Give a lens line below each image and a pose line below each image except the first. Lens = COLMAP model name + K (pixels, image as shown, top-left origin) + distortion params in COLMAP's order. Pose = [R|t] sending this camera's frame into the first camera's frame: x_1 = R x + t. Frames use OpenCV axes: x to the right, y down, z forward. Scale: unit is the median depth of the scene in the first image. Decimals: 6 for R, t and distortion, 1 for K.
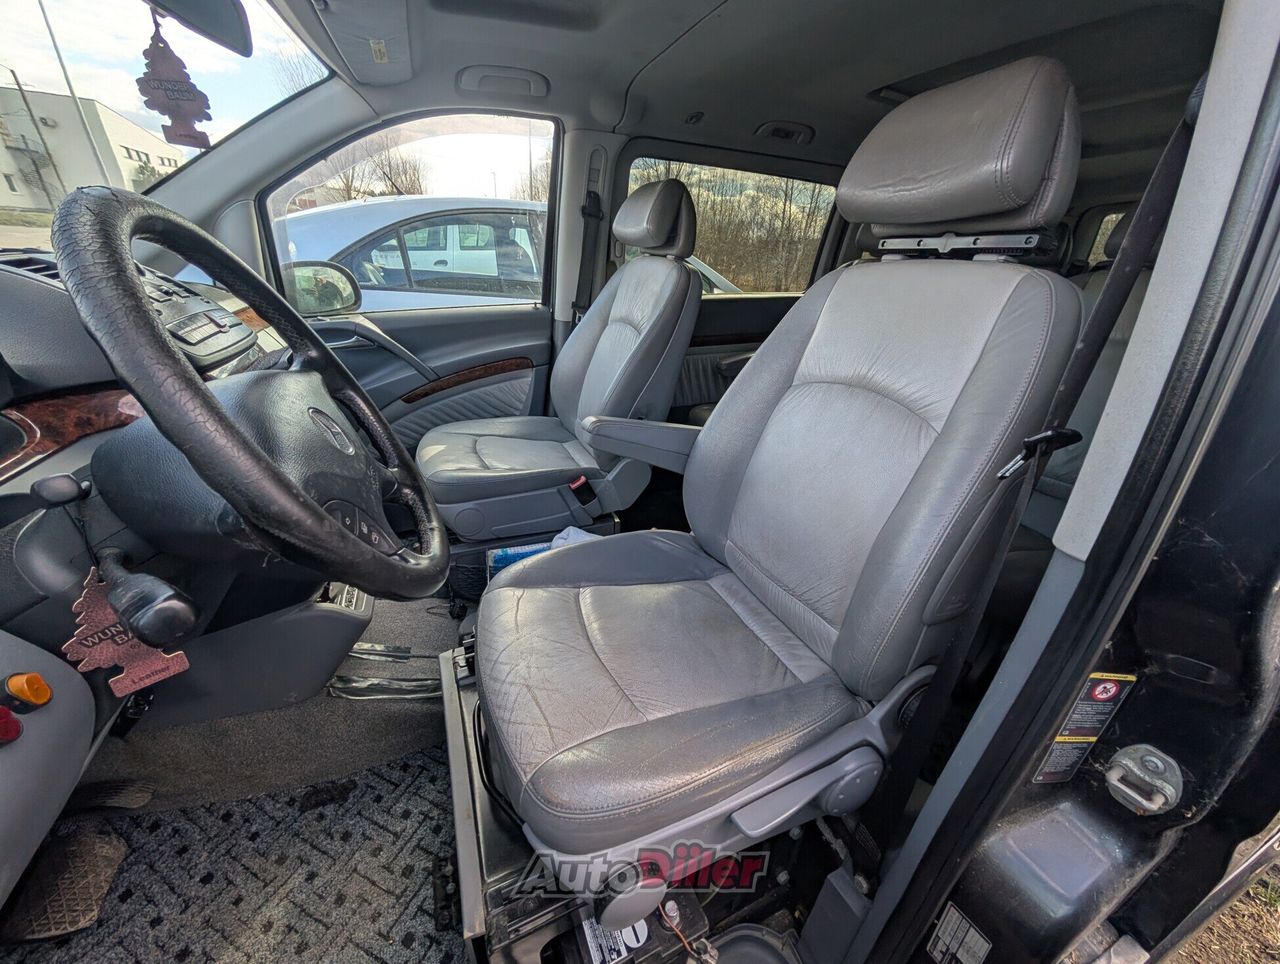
lens RADIAL K [[484.6, 0, 639.0], [0, 484.6, 479.3], [0, 0, 1]] dist [0.003945, -0.000274]
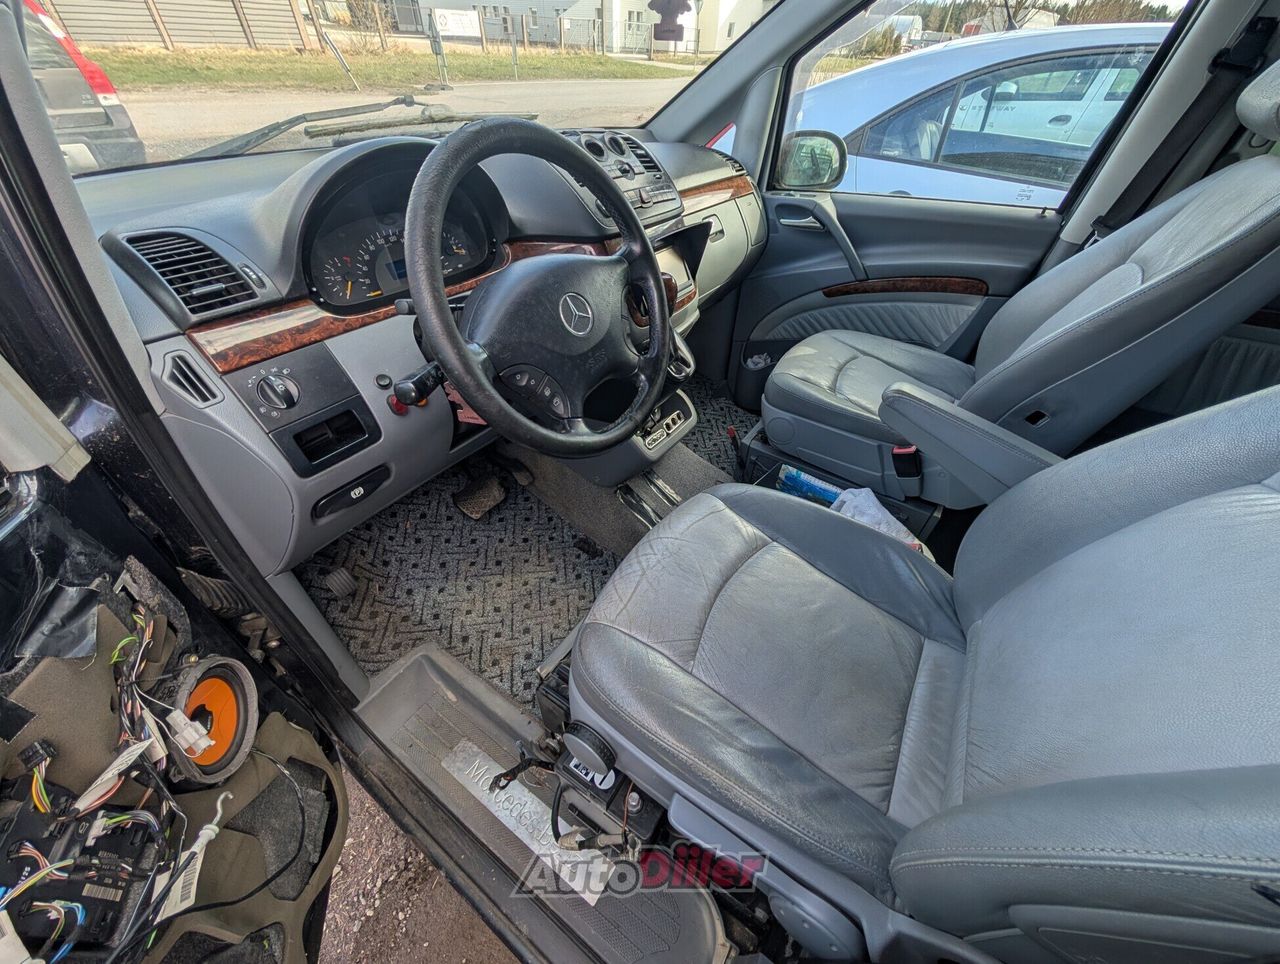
lens RADIAL K [[484.6, 0, 640.2], [0, 484.6, 477.9], [0, 0, 1]] dist [0.003945, -0.000274]
pose [[0.534243, 0.528642, -0.659638, 0.199972], [-0.364705, 0.848113, 0.384312, -0.102503], [0.762611, 0.035257, 0.645896, 0.106031]]
